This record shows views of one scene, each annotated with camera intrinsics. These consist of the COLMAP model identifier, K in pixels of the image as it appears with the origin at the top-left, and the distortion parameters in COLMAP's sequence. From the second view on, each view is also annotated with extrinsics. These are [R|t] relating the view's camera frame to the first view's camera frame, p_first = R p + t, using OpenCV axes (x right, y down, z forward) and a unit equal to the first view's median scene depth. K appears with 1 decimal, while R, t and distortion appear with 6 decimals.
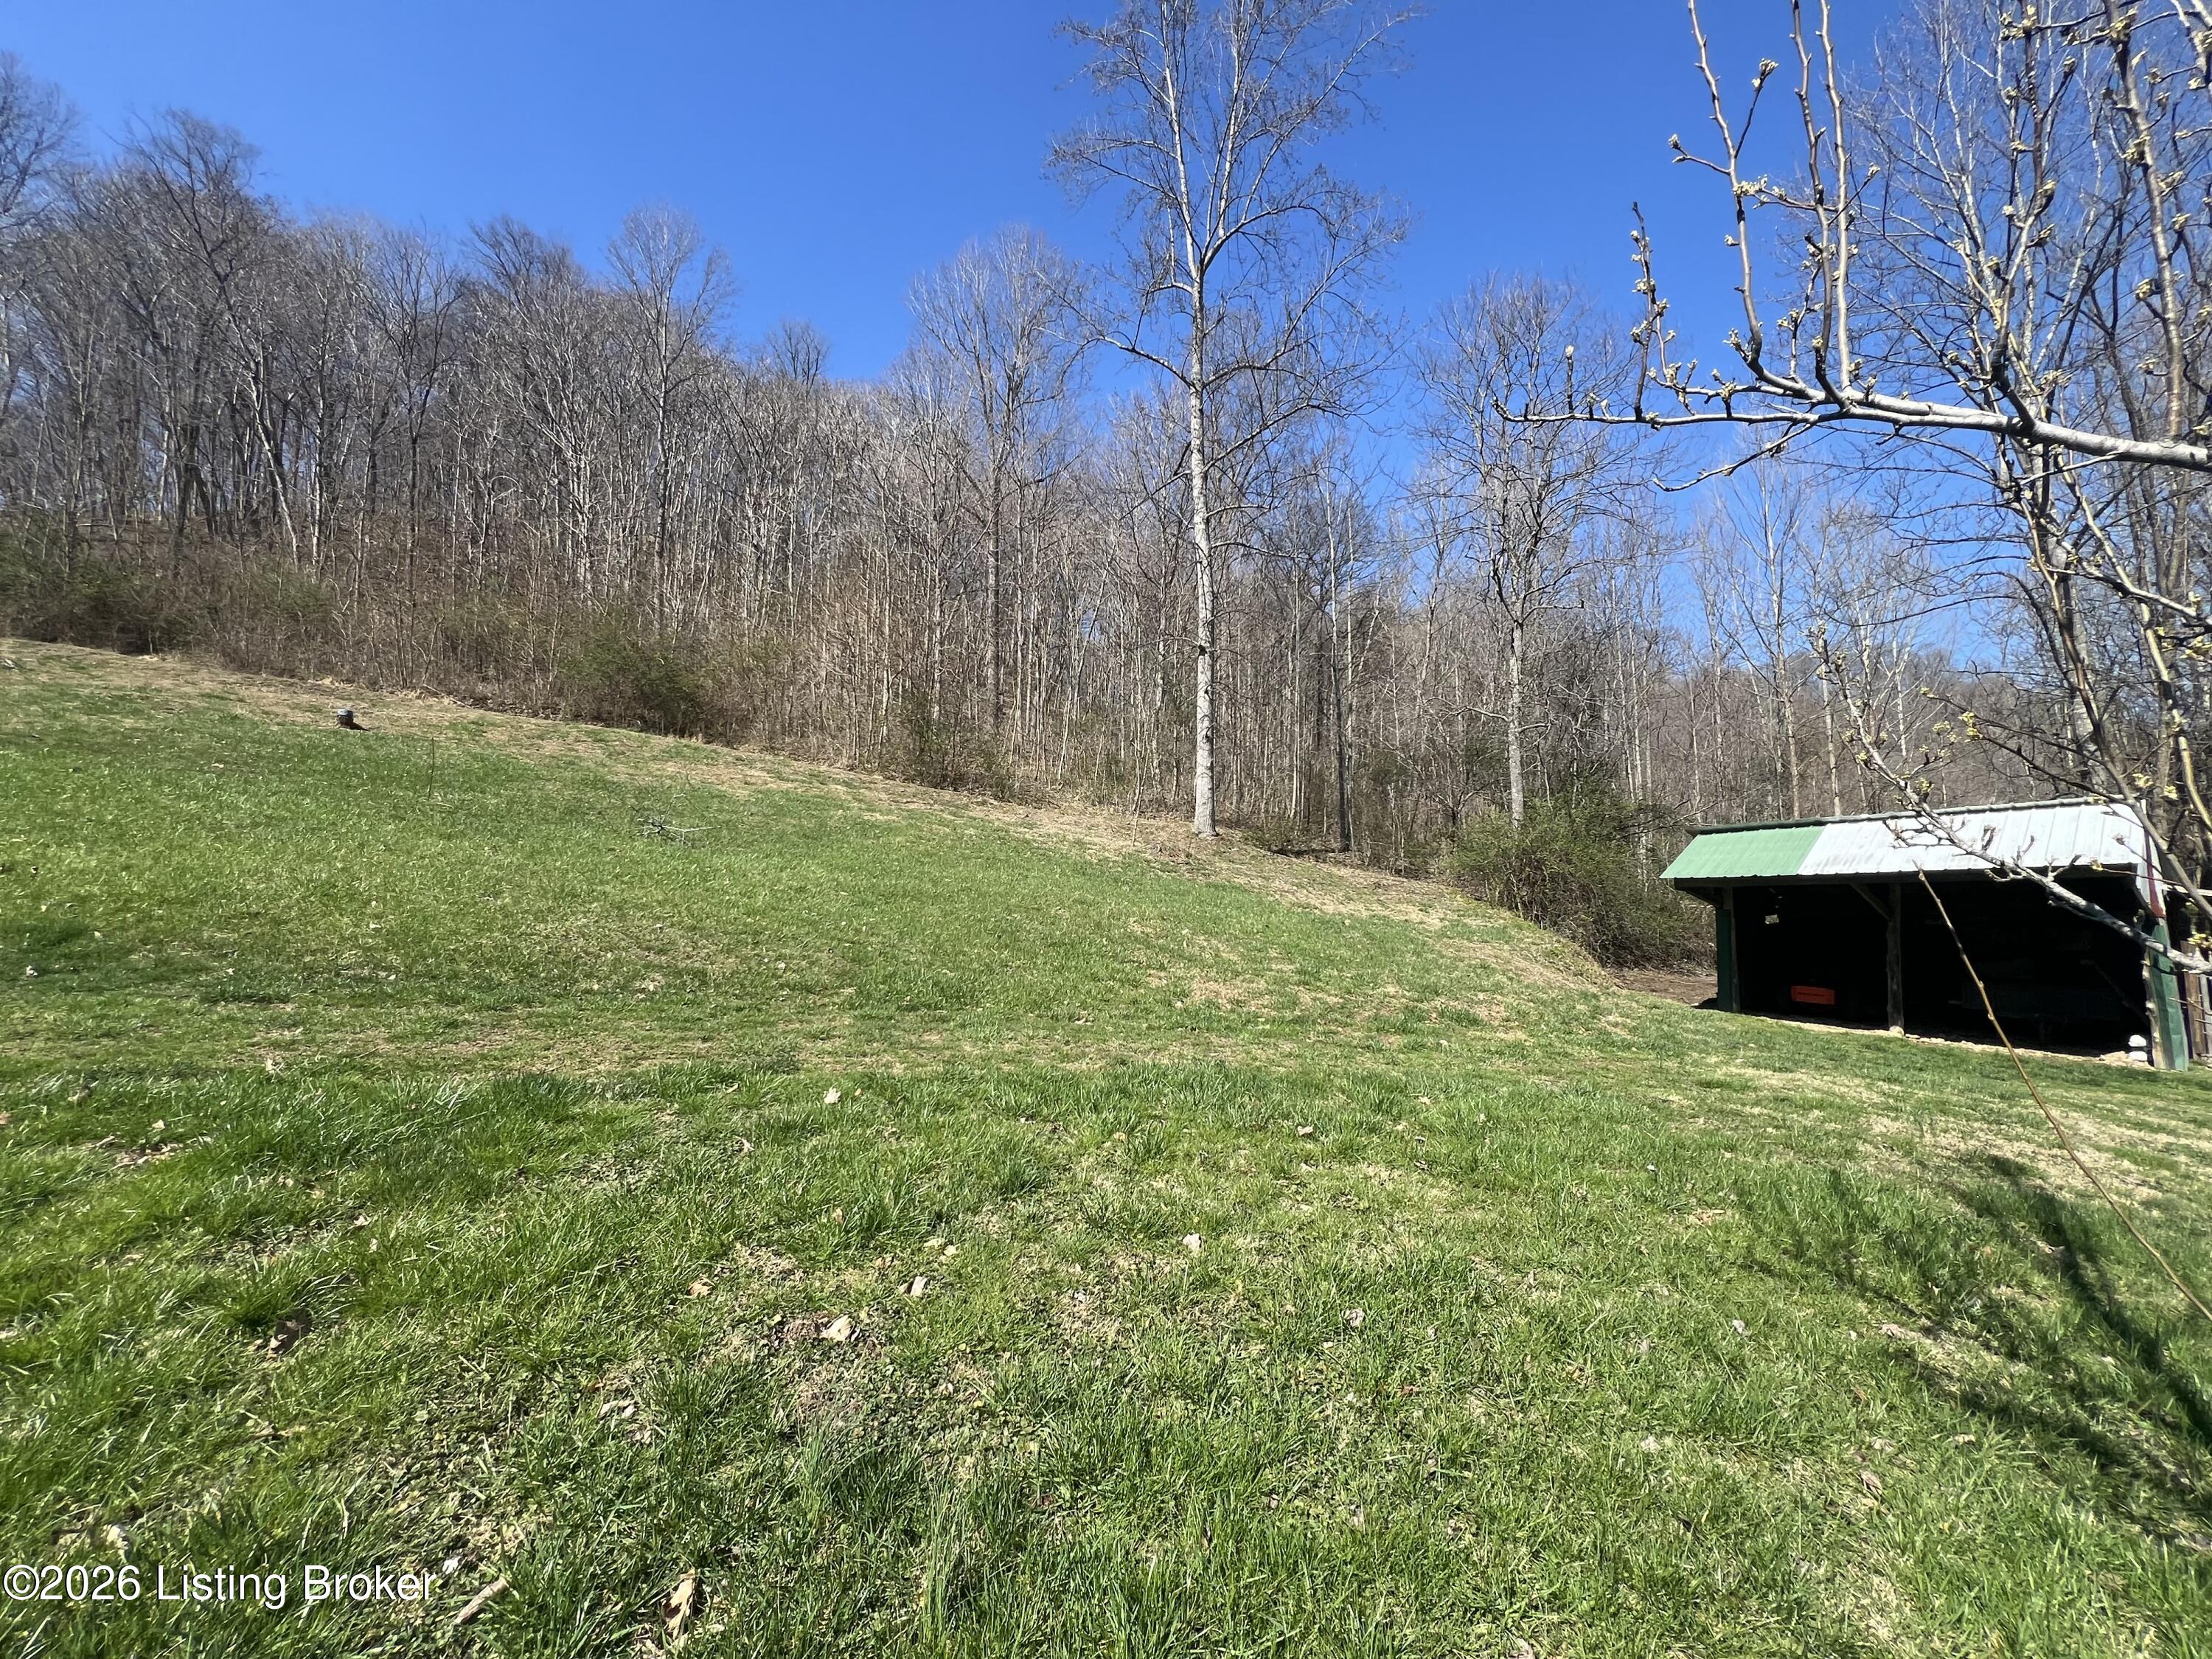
lens RADIAL K [[889.7, 0, 1100.4], [0, 889.7, 822.1], [0, 0, 1]] dist [0.000596, -0.000004]
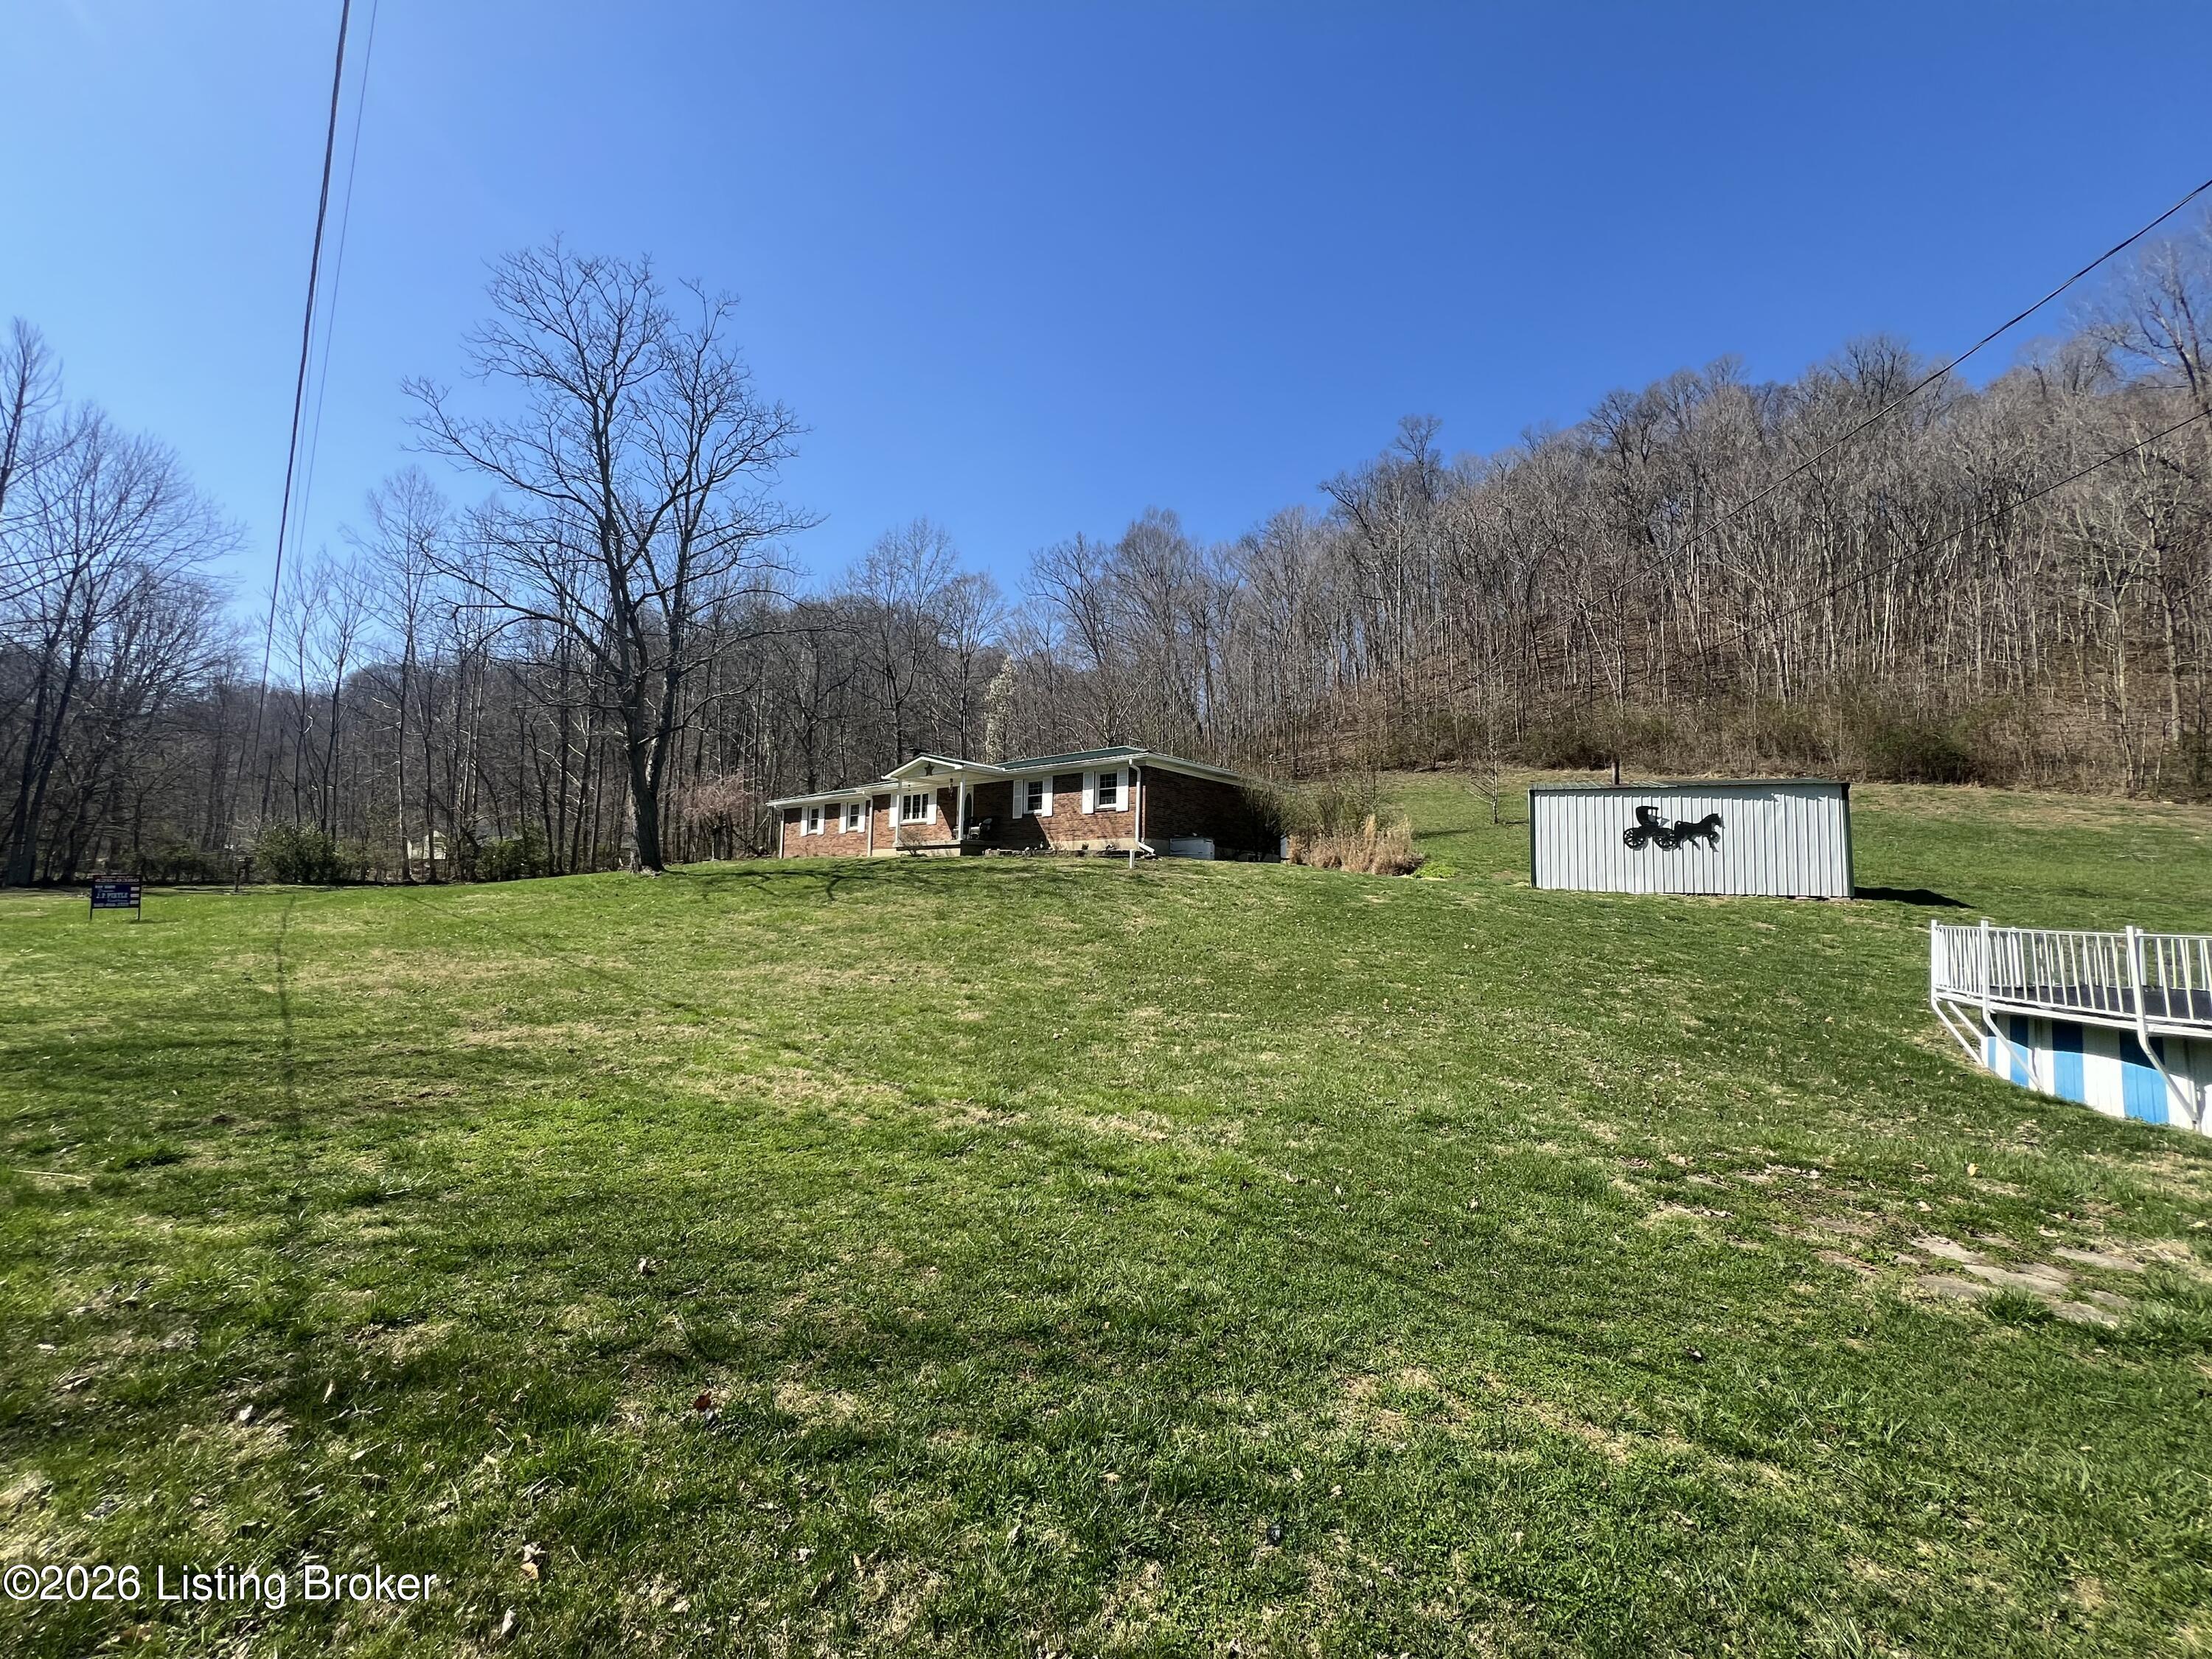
lens RADIAL K [[889.7, 0, 1095.7], [0, 889.7, 822.3], [0, 0, 1]] dist [0.000596, -0.000004]
pose [[0.554635, -0.056025, -0.830206, -0.036867], [0.057840, 0.997913, -0.028700, -0.091056], [0.830081, -0.032101, 0.556718, -1.375485]]
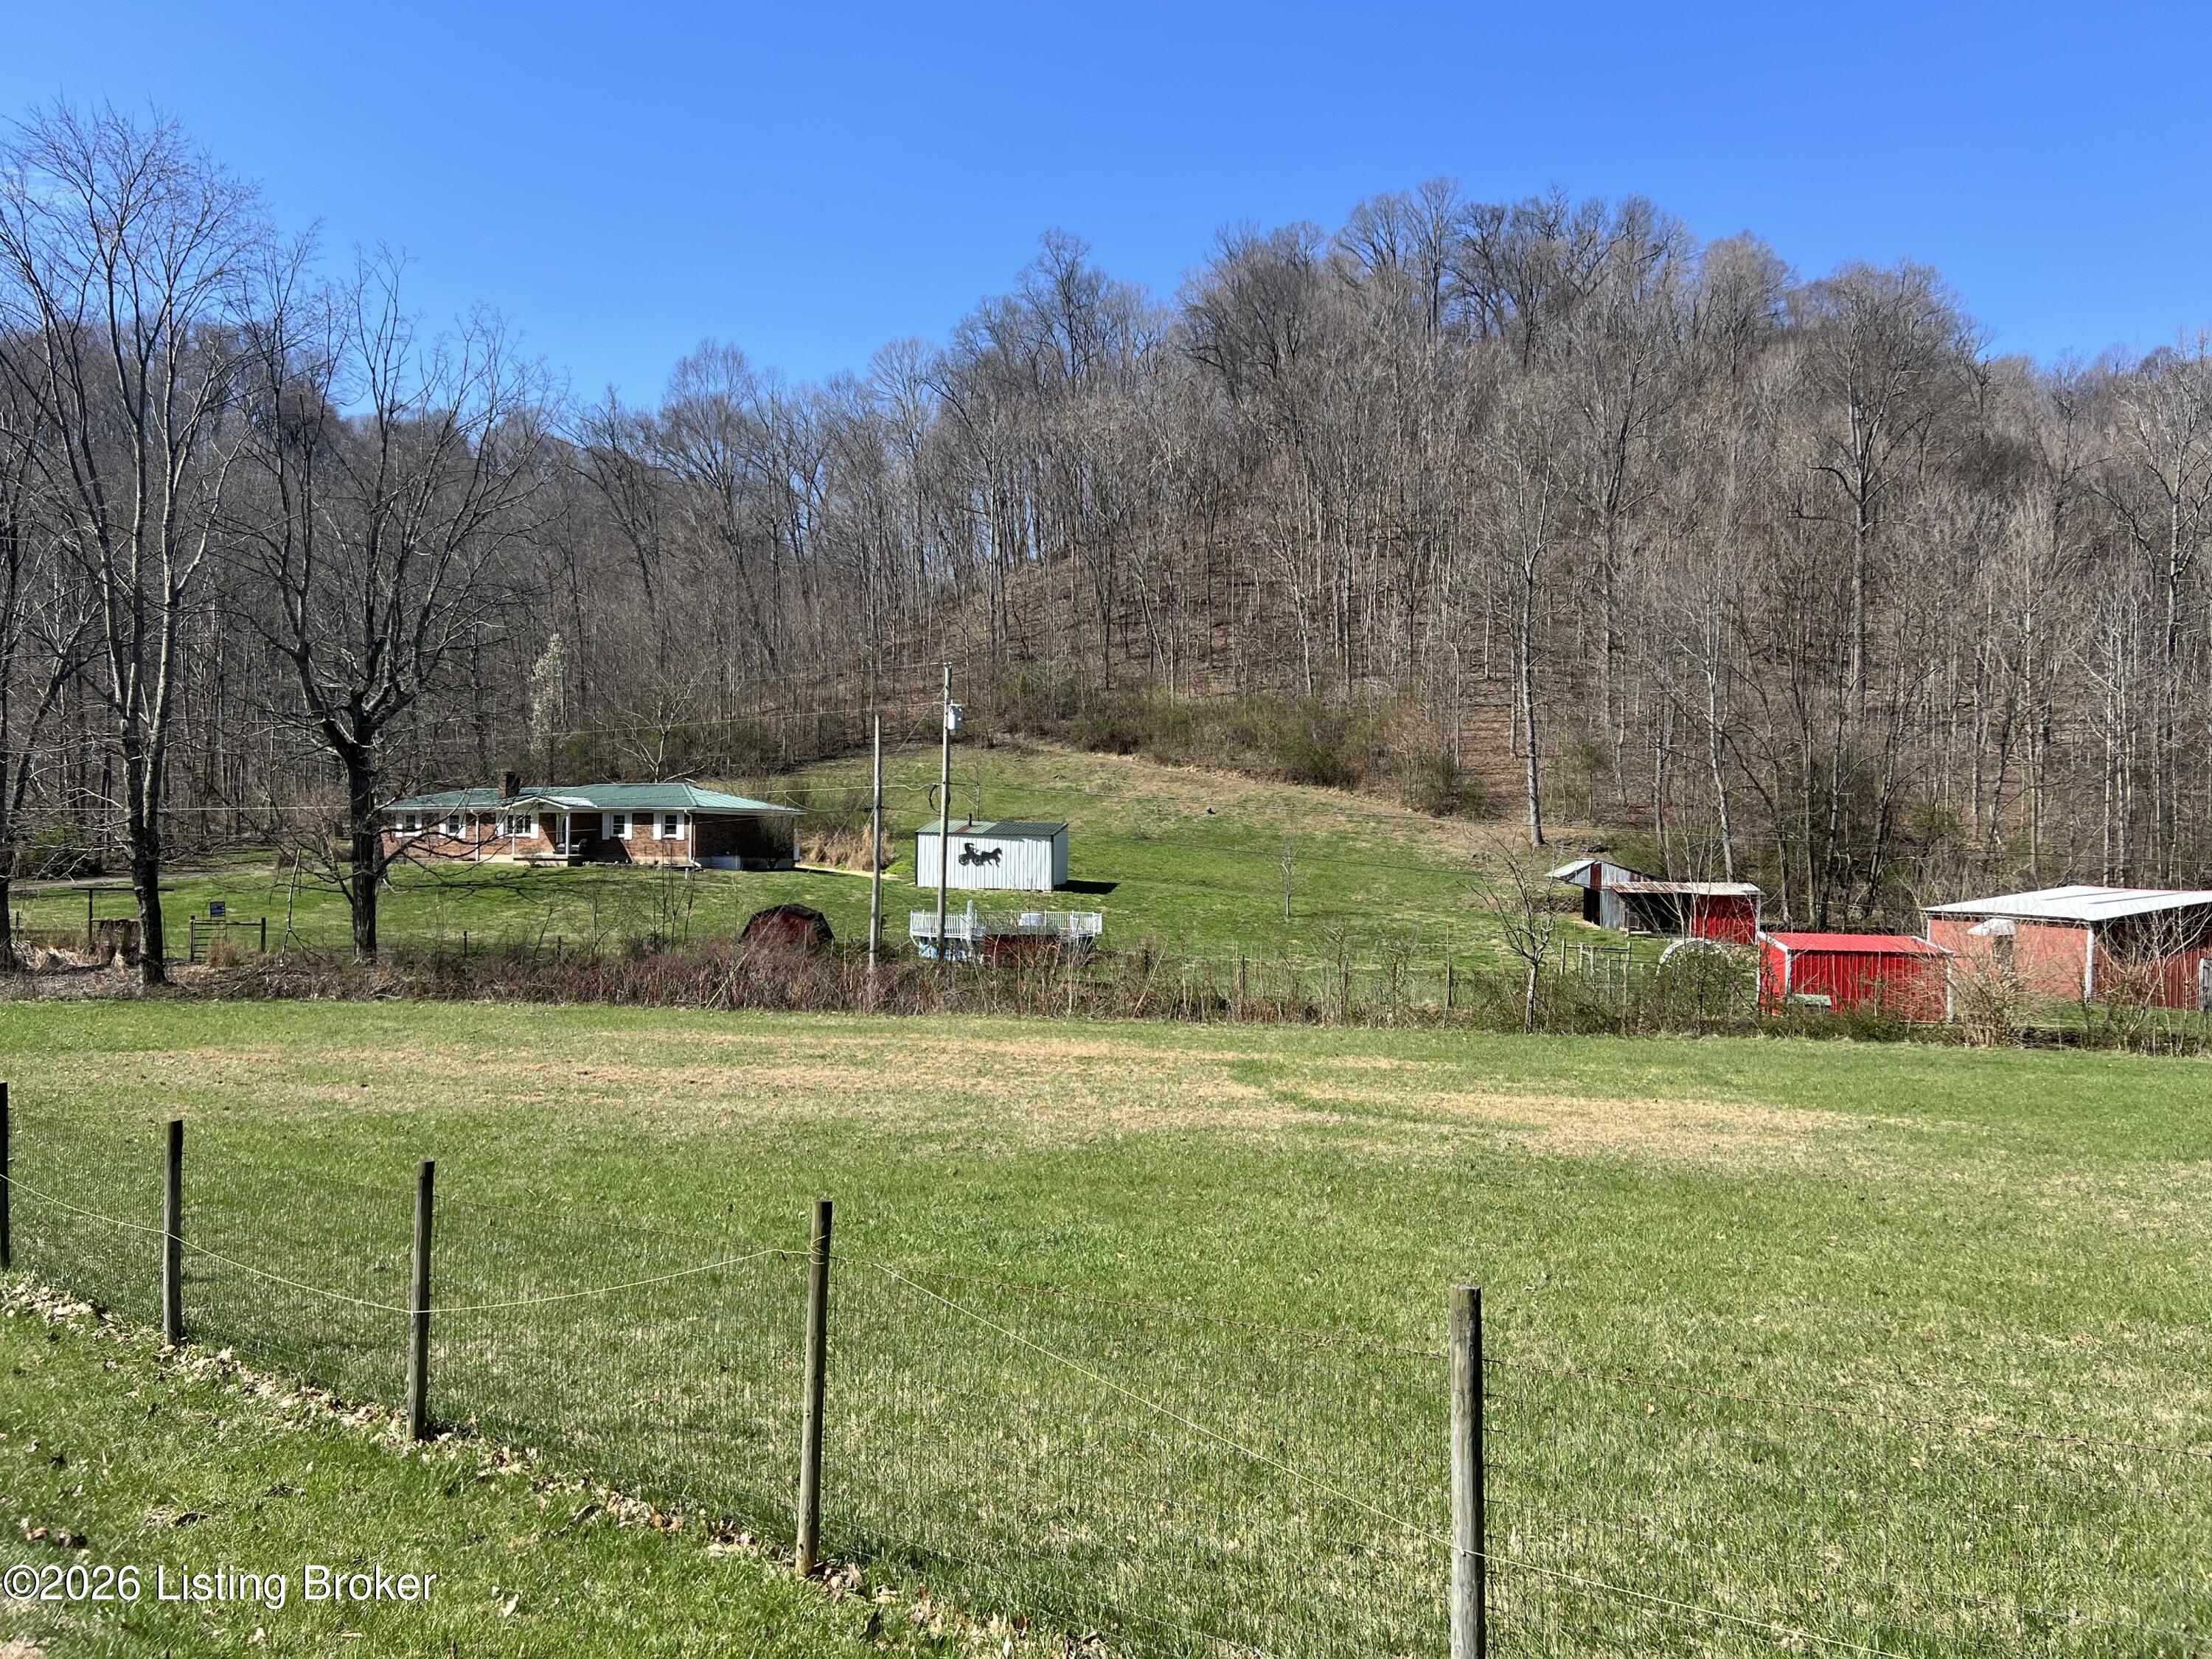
lens RADIAL K [[1731.2, 0, 1111.2], [0, 1731.2, 832.3], [0, 0, 1]] dist [0.016506, 0.000871]
pose [[0.764155, 0.008776, -0.644973, 2.147470], [0.049103, 0.996215, 0.071731, -0.382548], [0.643161, -0.086484, 0.760832, -2.950151]]
